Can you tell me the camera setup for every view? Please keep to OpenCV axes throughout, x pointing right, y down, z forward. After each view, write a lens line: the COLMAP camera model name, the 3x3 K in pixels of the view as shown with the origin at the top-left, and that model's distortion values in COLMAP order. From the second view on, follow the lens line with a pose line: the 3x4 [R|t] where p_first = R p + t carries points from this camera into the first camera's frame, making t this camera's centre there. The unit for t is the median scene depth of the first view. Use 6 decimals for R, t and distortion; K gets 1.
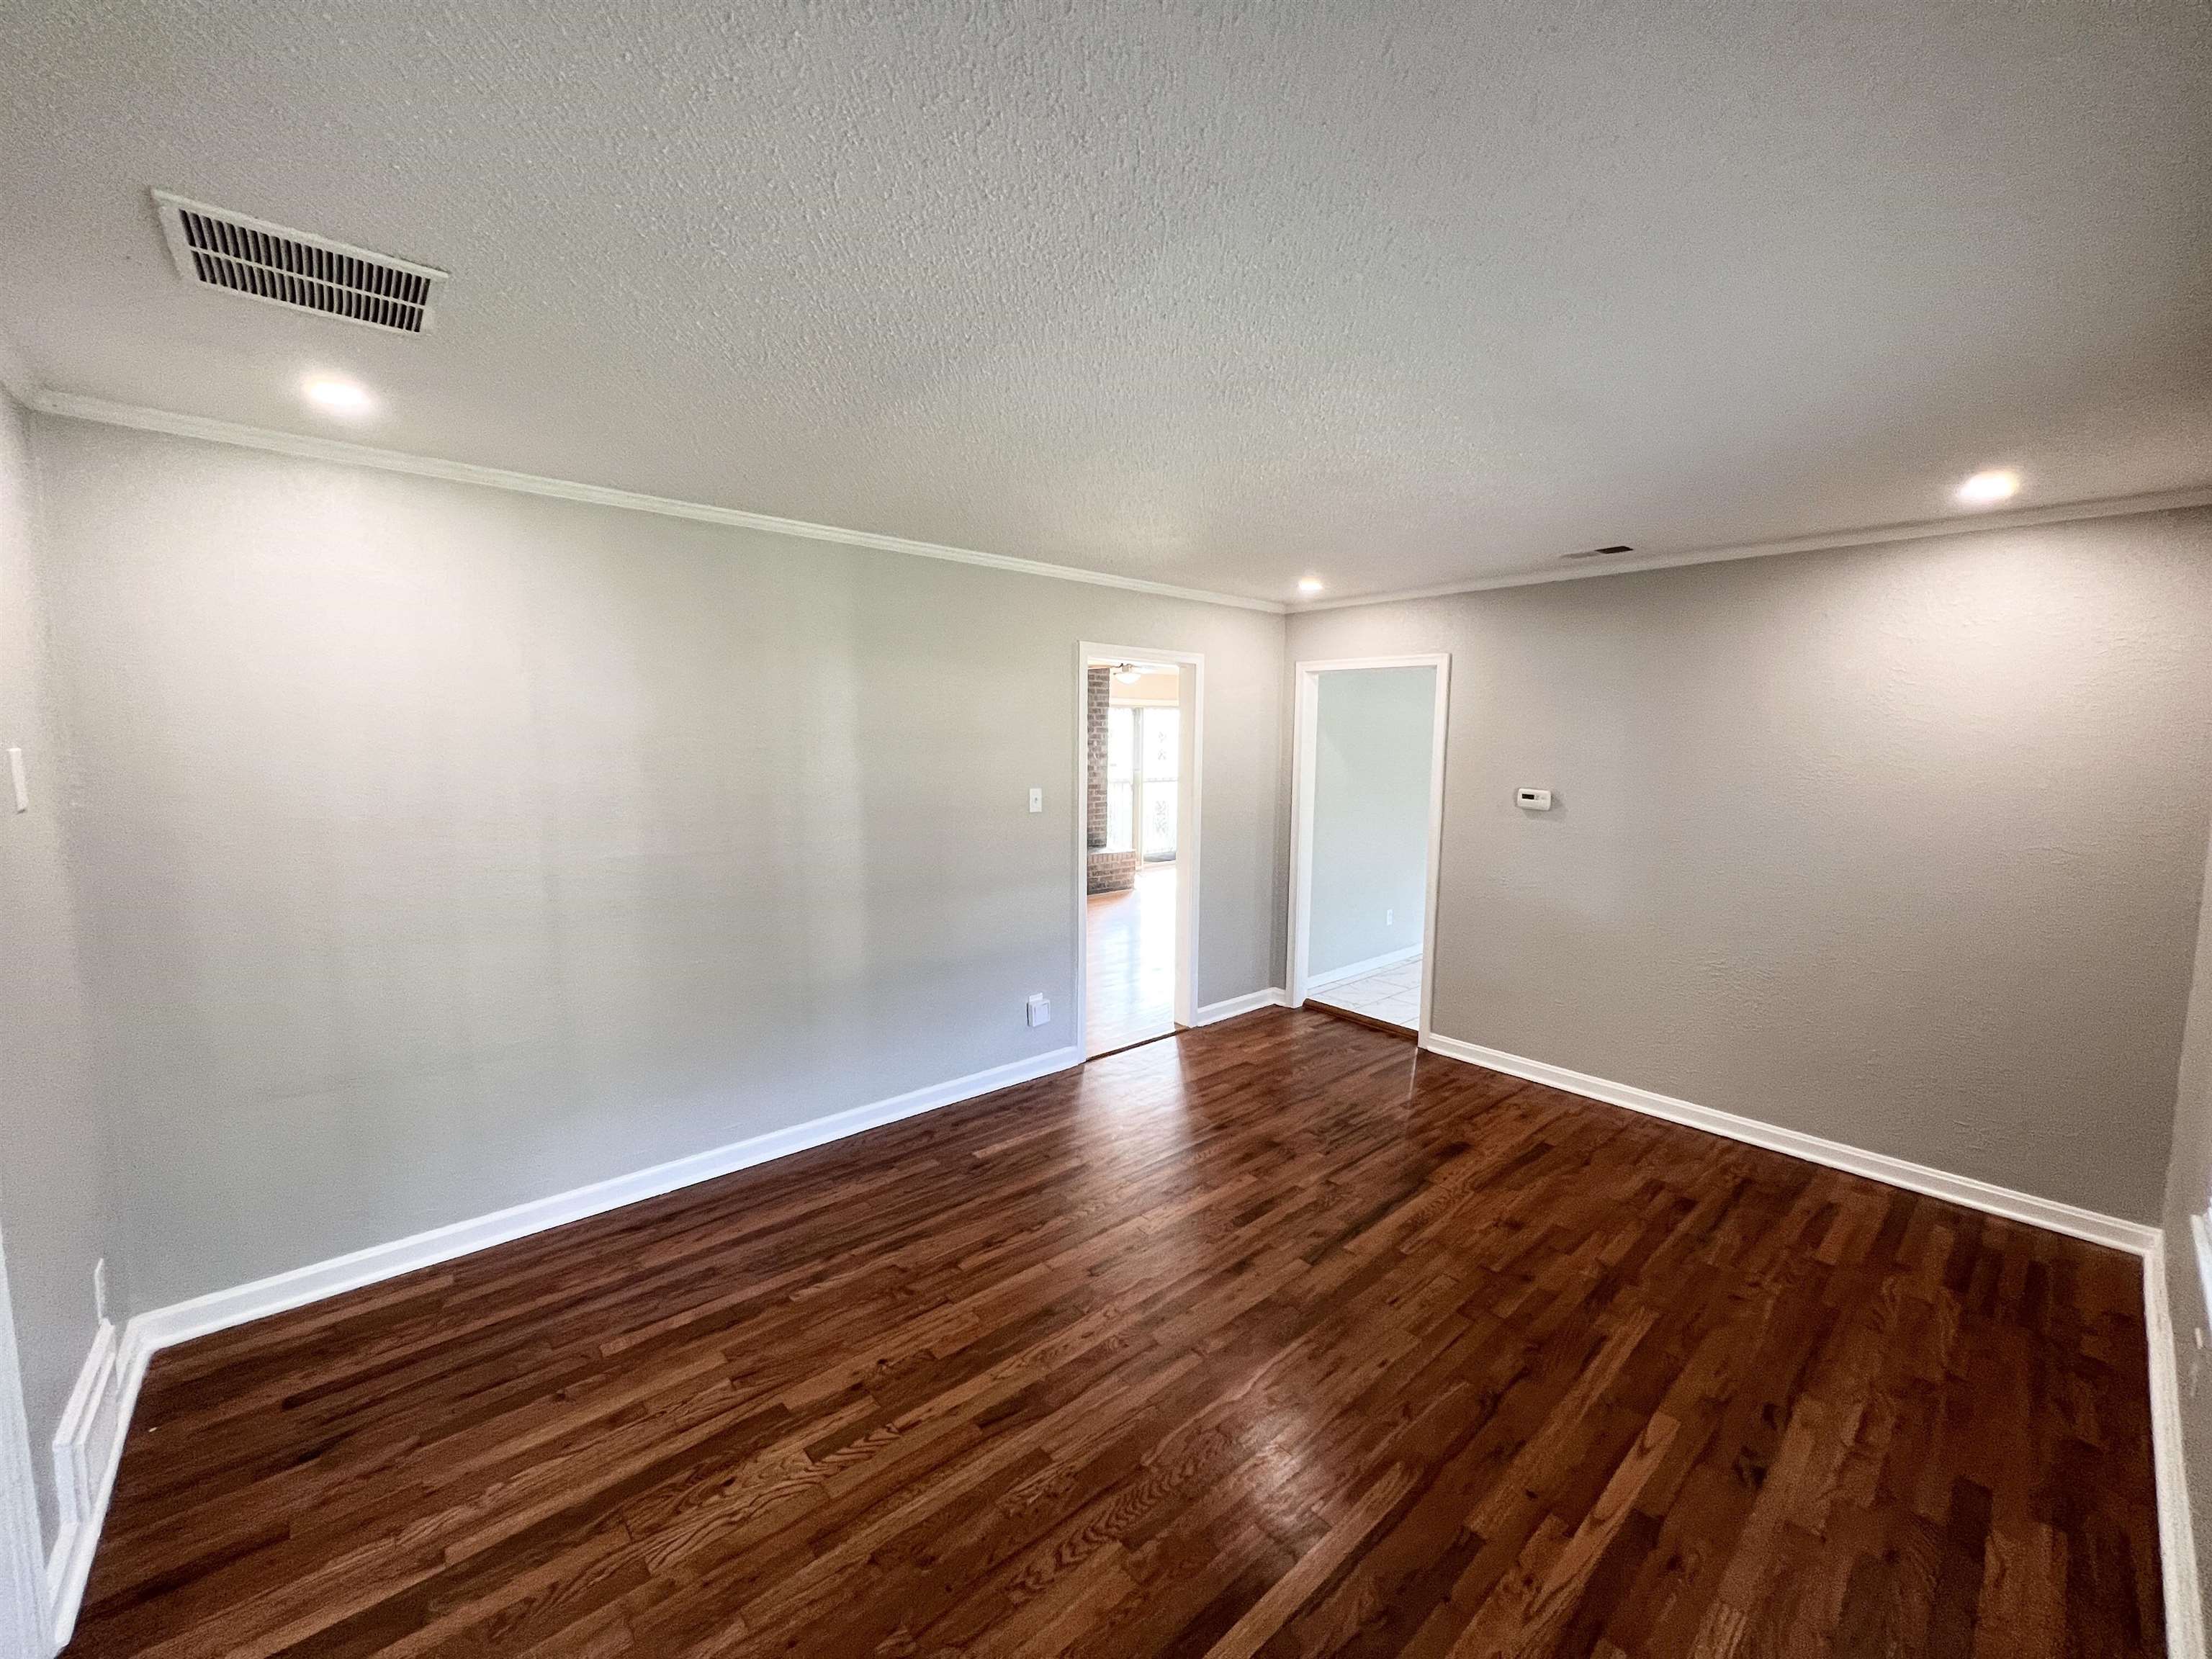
lens RADIAL K [[884.7, 0, 1106.0], [0, 884.7, 829.5], [0, 0, 1]] dist [-0.001582, -0.000088]
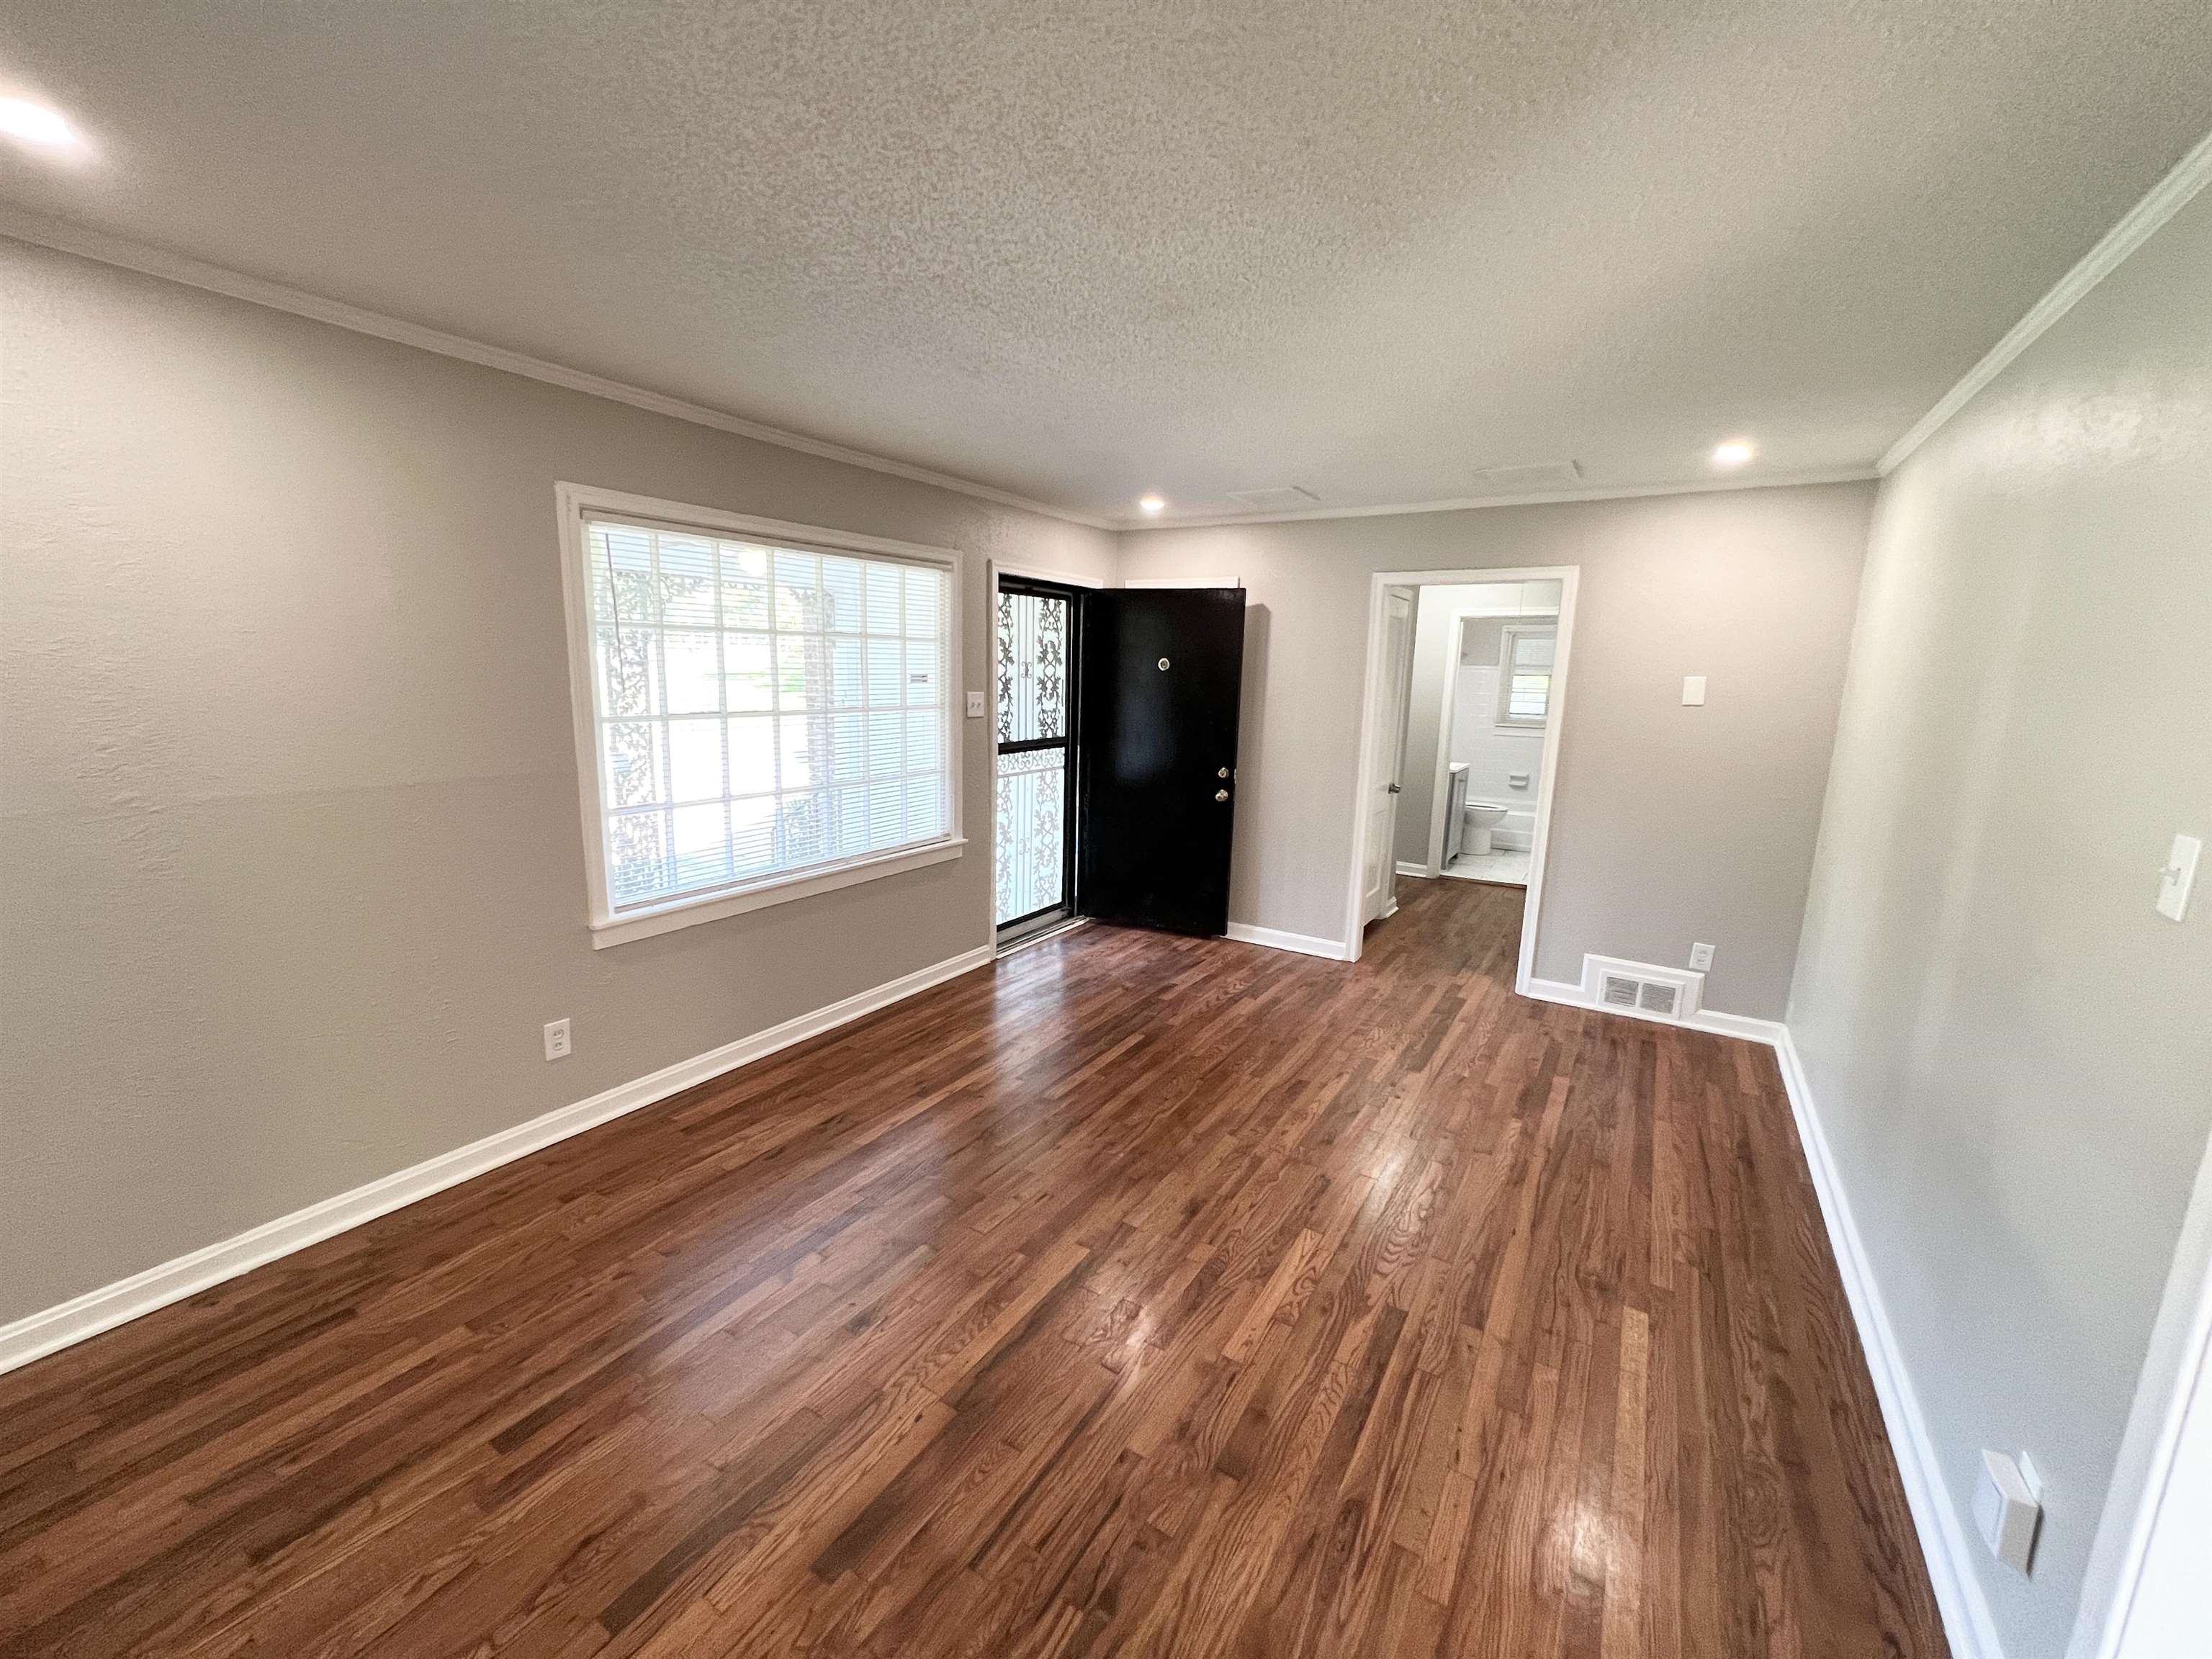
lens RADIAL K [[884.7, 0, 1106.0], [0, 884.7, 829.5], [0, 0, 1]] dist [-0.001582, -0.000088]
pose [[-0.958978, 0.017767, -0.282922, 0.510744], [-0.065081, 0.957578, 0.280730, -0.161180], [0.275908, 0.287627, -0.917140, 1.749324]]
